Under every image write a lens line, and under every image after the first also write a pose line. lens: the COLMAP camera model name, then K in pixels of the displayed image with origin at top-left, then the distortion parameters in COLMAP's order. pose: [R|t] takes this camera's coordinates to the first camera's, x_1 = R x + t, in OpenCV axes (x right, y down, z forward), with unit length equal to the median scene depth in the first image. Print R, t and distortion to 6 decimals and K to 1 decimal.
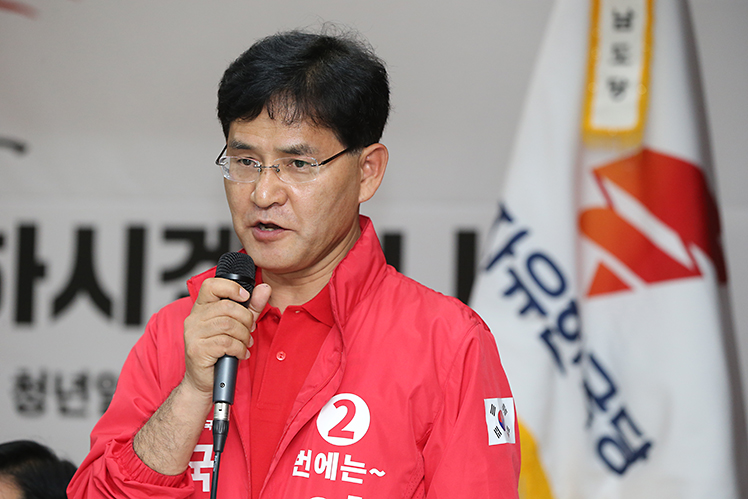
lens RADIAL K [[3313.5, 0, 374.0], [0, 3313.5, 249.5], [0, 0, 1]] dist [0.907354, -2.427631]
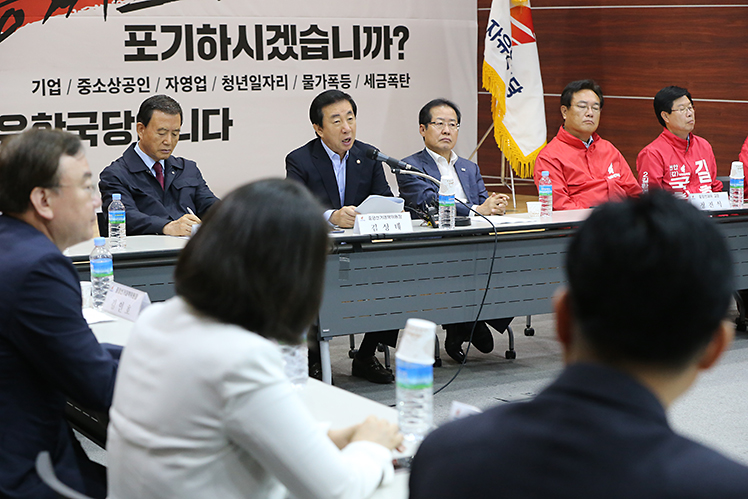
lens RADIAL K [[1485.1, 0, 374.0], [0, 1485.1, 249.5], [0, 0, 1]] dist [-0.321962, 0.262817]
pose [[0.646457, -0.116380, 0.754021, -1.006822], [0.000725, 0.988391, 0.151933, -0.008659], [-0.762950, -0.097671, 0.639037, 0.075215]]
